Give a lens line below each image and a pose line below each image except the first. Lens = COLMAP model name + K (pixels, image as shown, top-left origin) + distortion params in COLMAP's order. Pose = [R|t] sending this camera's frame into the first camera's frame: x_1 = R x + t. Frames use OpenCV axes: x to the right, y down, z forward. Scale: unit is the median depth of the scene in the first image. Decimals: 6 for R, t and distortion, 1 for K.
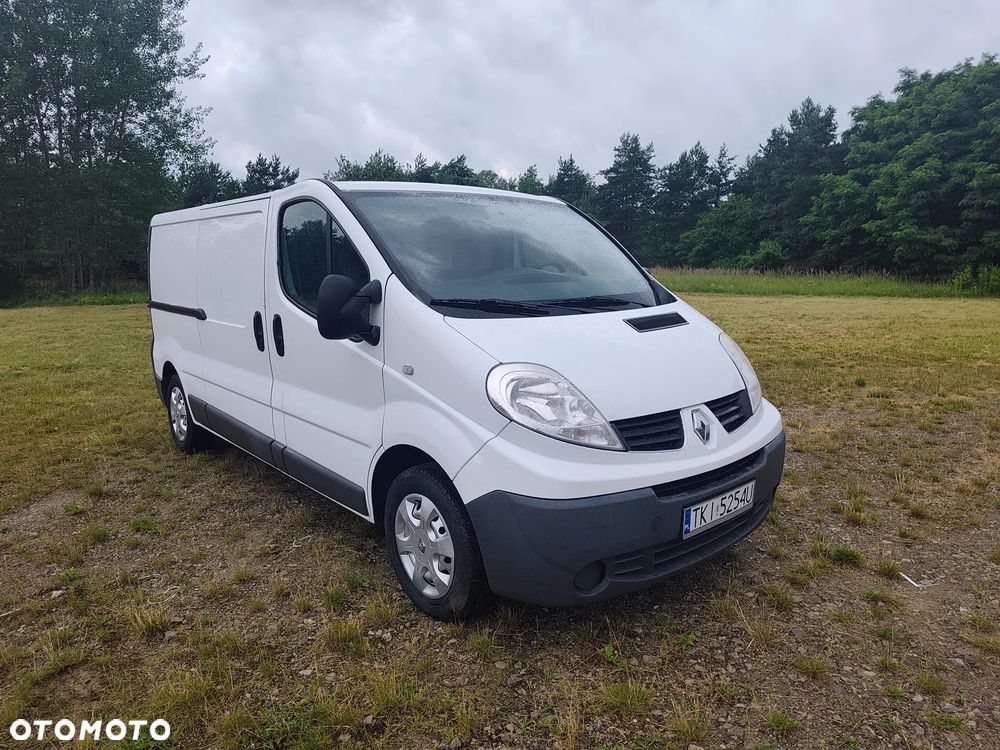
lens RADIAL K [[680.8, 0, 502.7], [0, 680.8, 377.8], [0, 0, 1]] dist [0.035669, -0.046405]
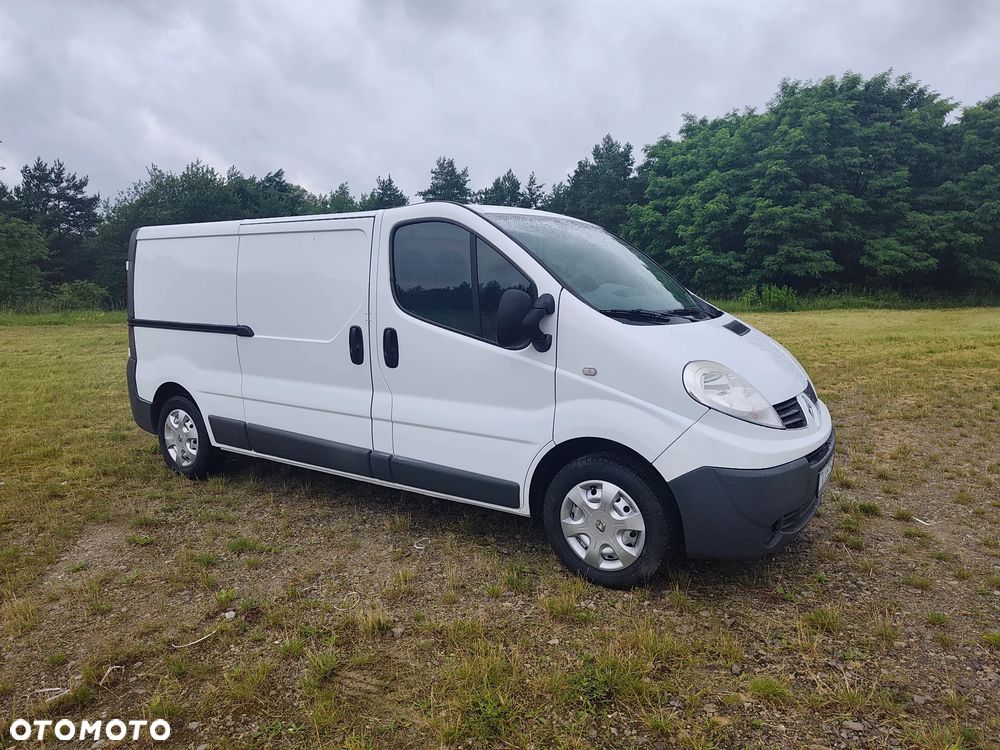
lens RADIAL K [[680.8, 0, 500.1], [0, 680.8, 374.8], [0, 0, 1]] dist [0.035669, -0.046405]
pose [[0.961502, -0.033534, 0.272745, -0.290805], [0.042100, 0.998785, -0.025614, 0.008386], [-0.271555, 0.036110, 0.961745, -0.029828]]
